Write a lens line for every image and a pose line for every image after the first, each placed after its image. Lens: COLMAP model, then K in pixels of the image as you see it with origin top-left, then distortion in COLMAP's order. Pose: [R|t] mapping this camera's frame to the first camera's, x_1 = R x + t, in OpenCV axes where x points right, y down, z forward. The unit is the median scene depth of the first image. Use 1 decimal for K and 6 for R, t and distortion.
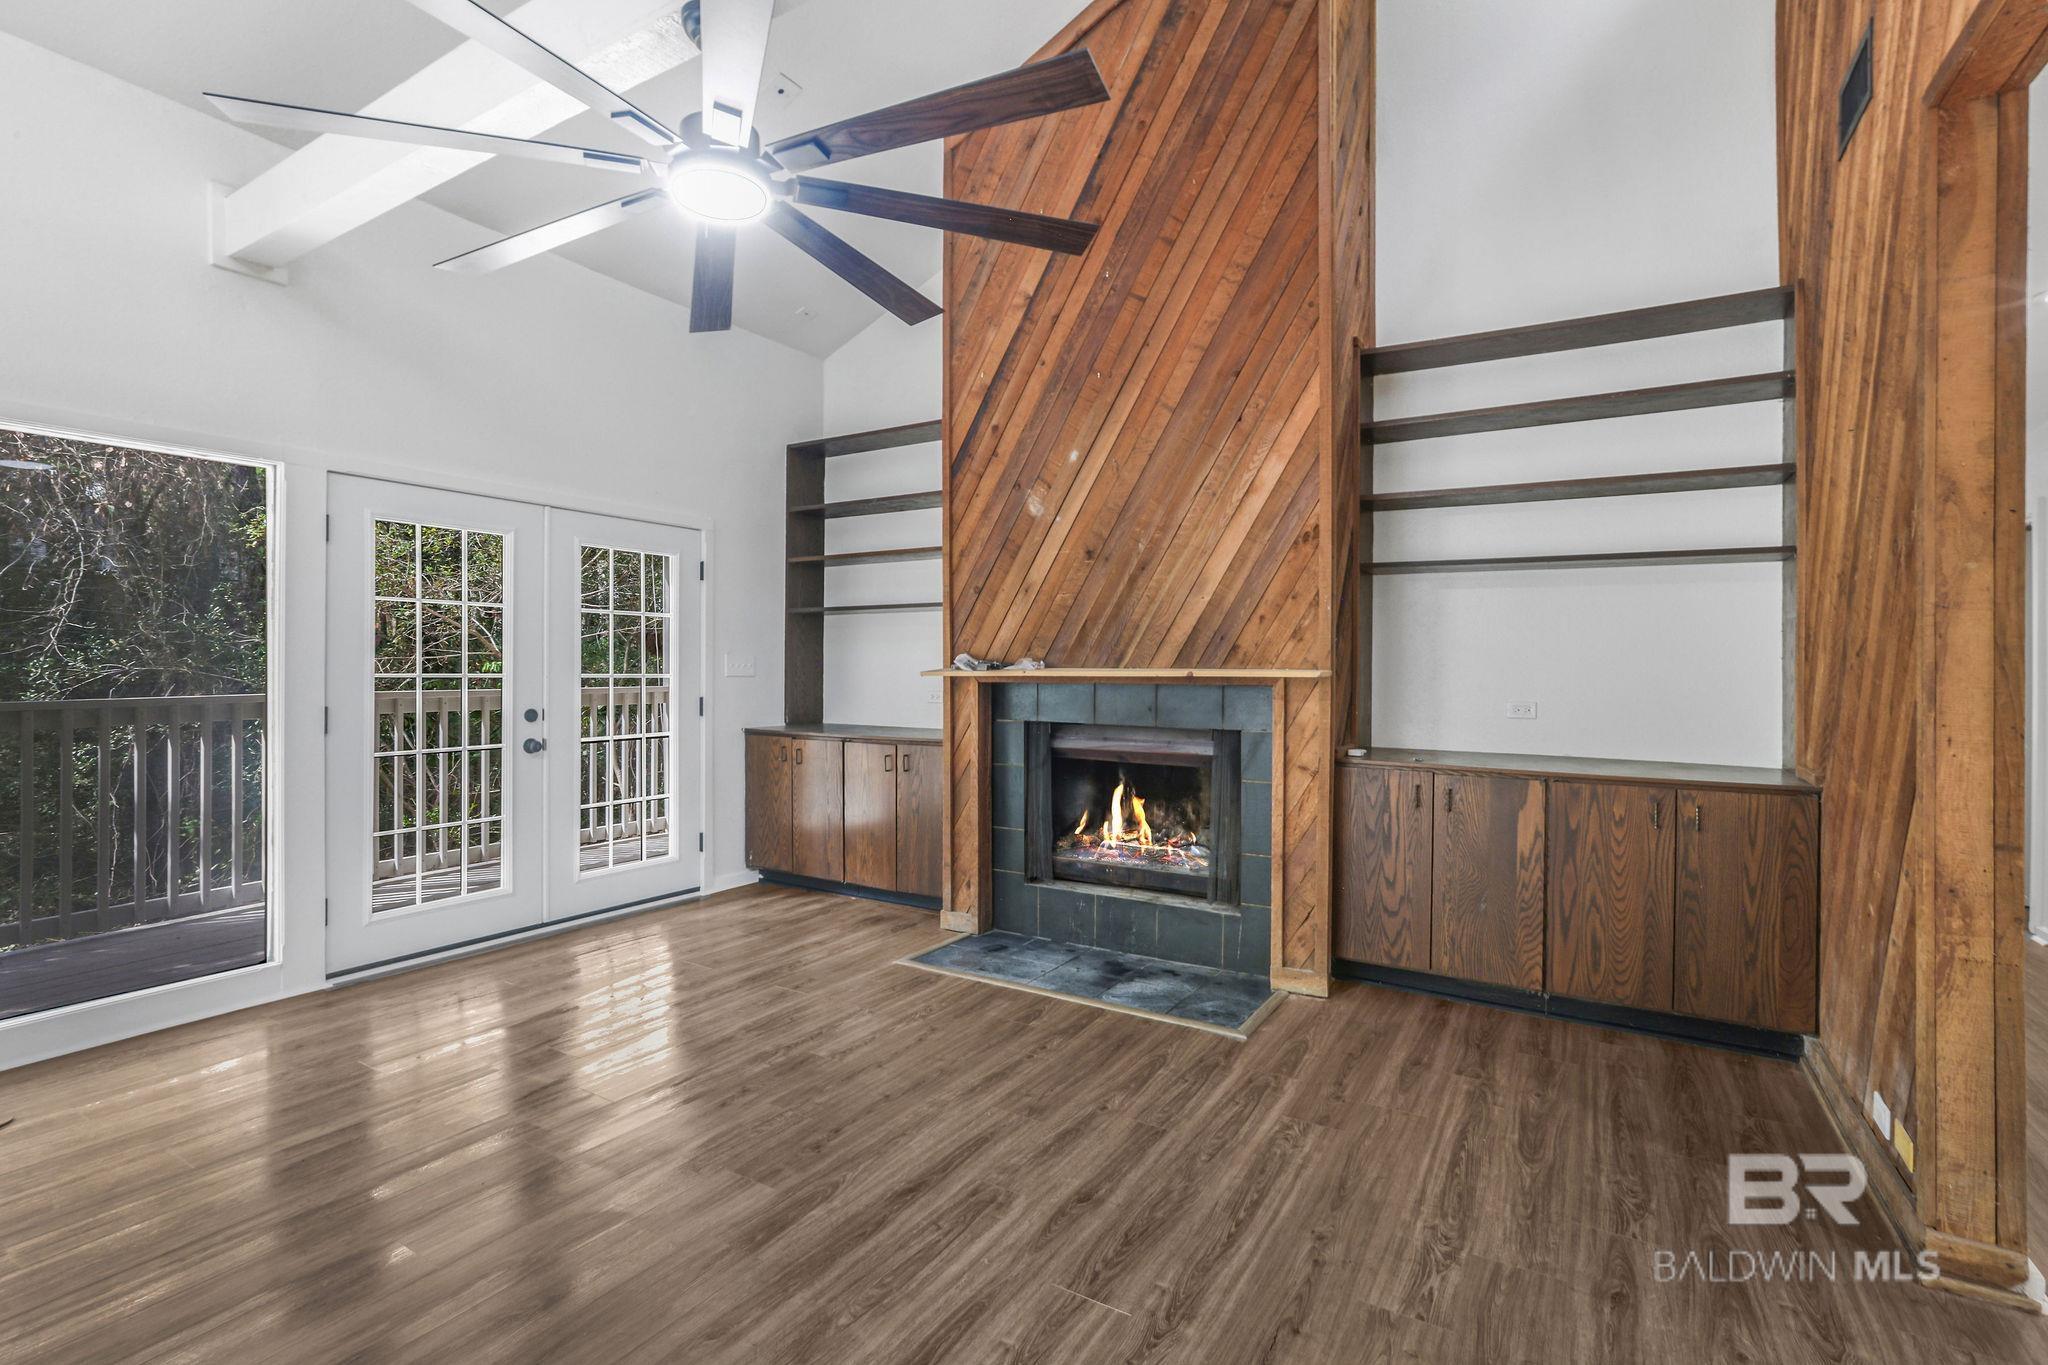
lens RADIAL K [[928.1, 0, 1035.7], [0, 928.1, 669.2], [0, 0, 1]] dist [-0.004926, 0.000355]
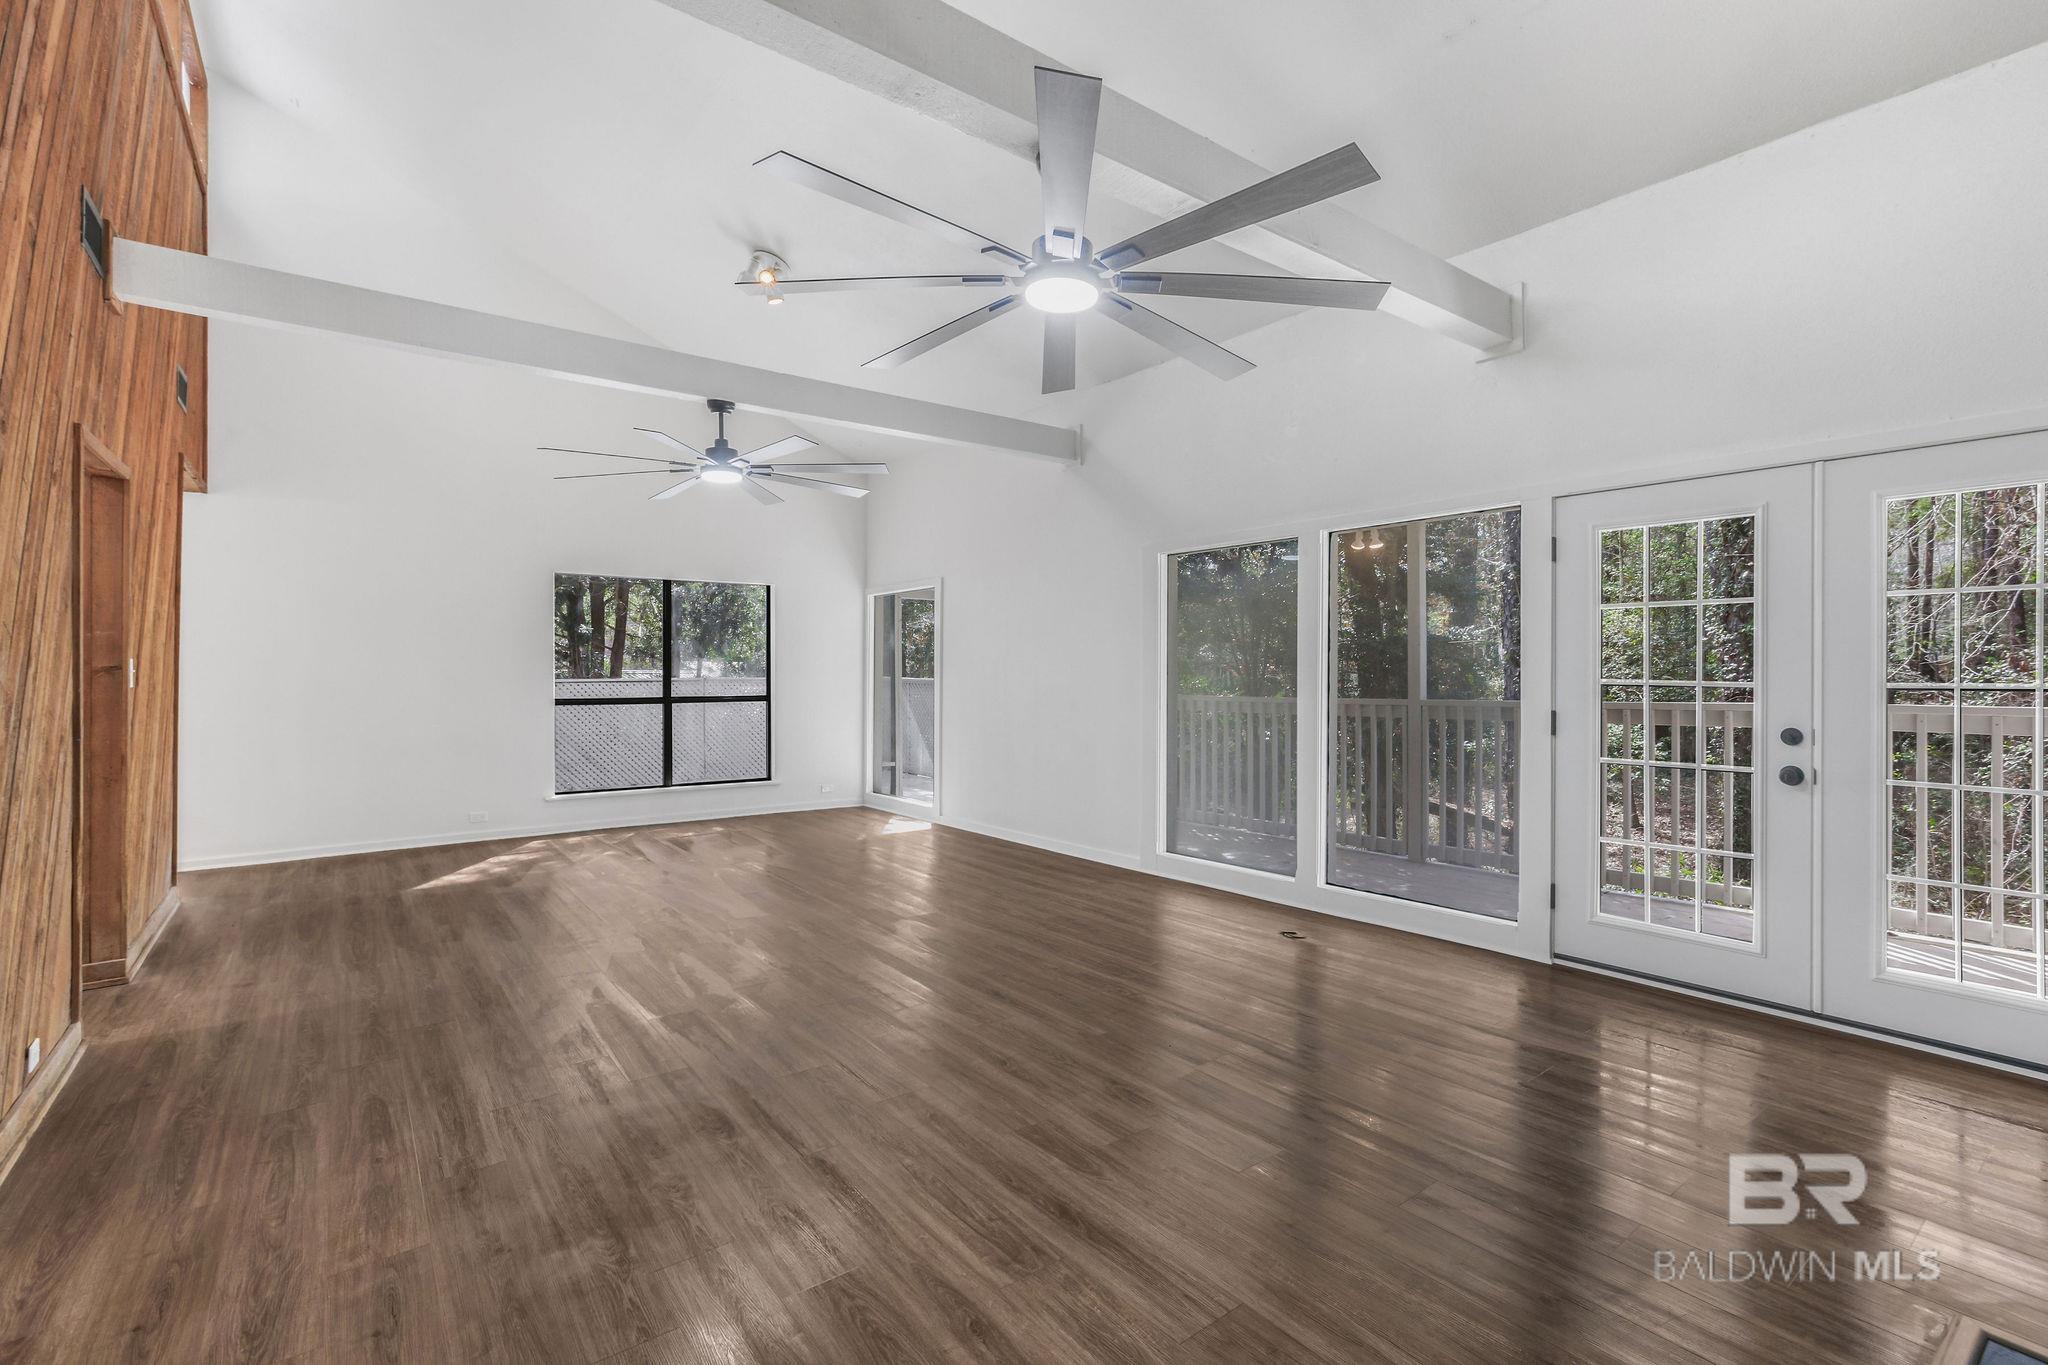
lens RADIAL K [[928.1, 0, 1039.0], [0, 928.1, 676.0], [0, 0, 1]] dist [-0.004926, 0.000355]
pose [[-0.348282, 0.000371, -0.937390, 0.442200], [-0.007800, 0.999964, 0.003294, 0.001502], [0.937357, 0.008459, -0.348267, 0.744009]]
